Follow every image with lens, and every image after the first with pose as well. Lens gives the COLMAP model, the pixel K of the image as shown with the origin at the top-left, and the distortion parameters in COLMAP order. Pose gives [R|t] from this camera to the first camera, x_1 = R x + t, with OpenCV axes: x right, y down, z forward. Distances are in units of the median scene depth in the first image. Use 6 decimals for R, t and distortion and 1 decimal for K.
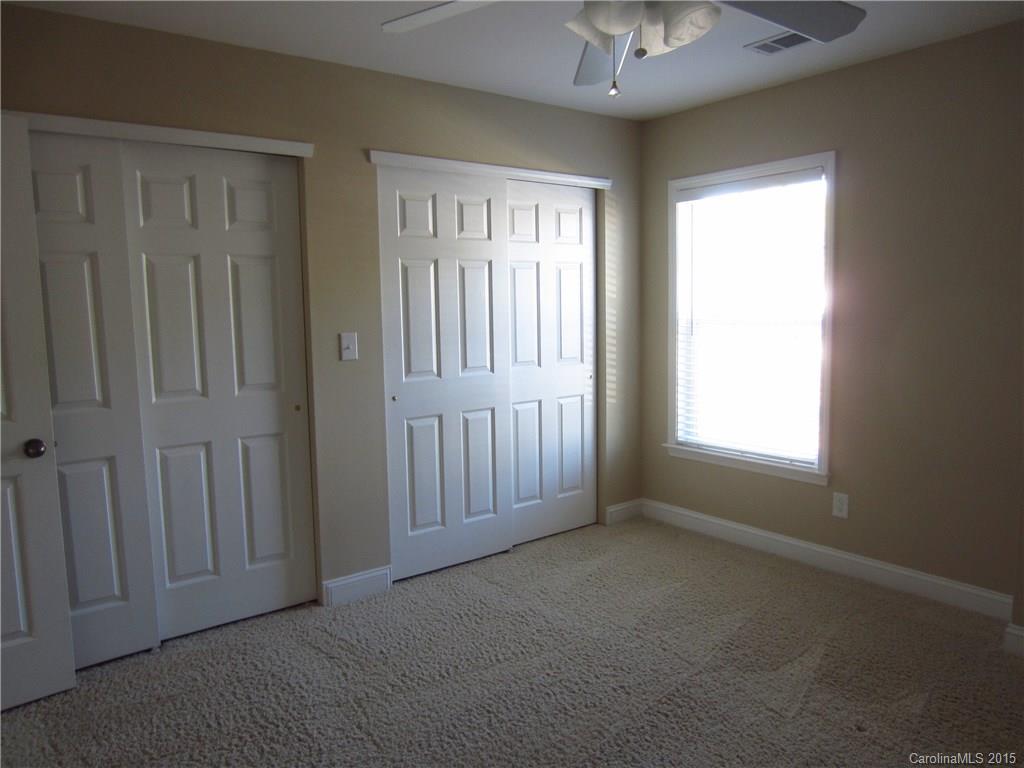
lens RADIAL K [[735.0, 0, 512.0], [0, 735.0, 384.0], [0, 0, 1]] dist [-0.006430, -0.003100]
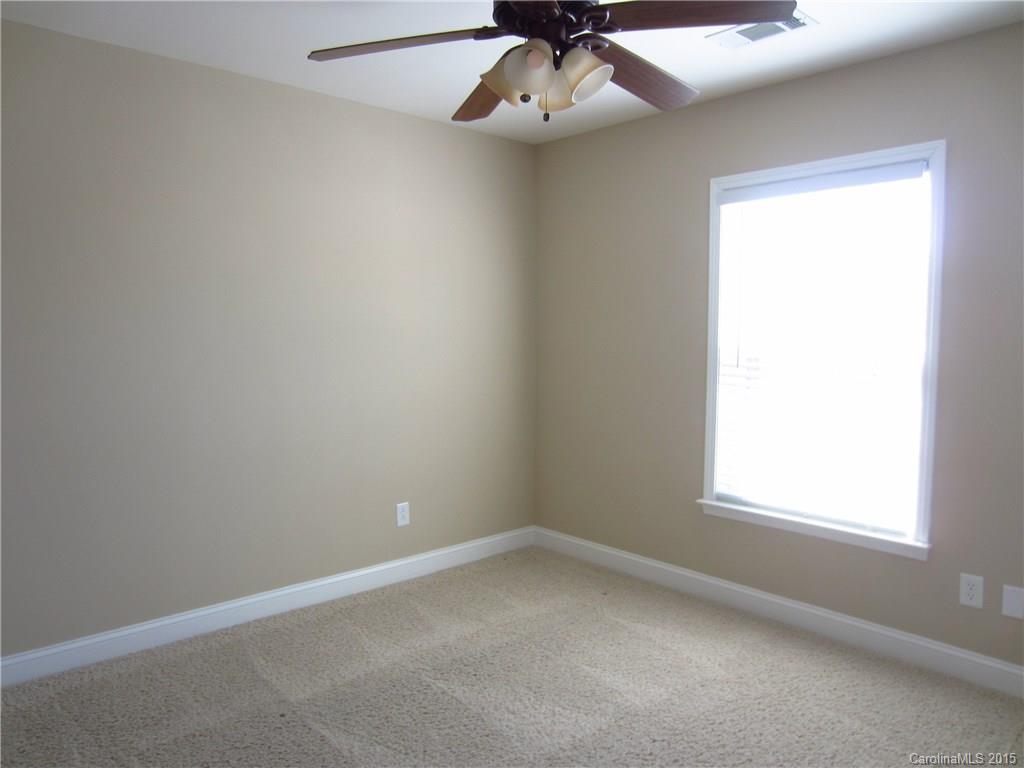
lens RADIAL K [[735.0, 0, 512.0], [0, 735.0, 384.0], [0, 0, 1]] dist [-0.006430, -0.003100]
pose [[0.994160, 0.030483, 0.103518, -0.091302], [-0.025413, 0.998429, -0.049944, 0.000560], [-0.104878, 0.047022, 0.993373, 0.225673]]
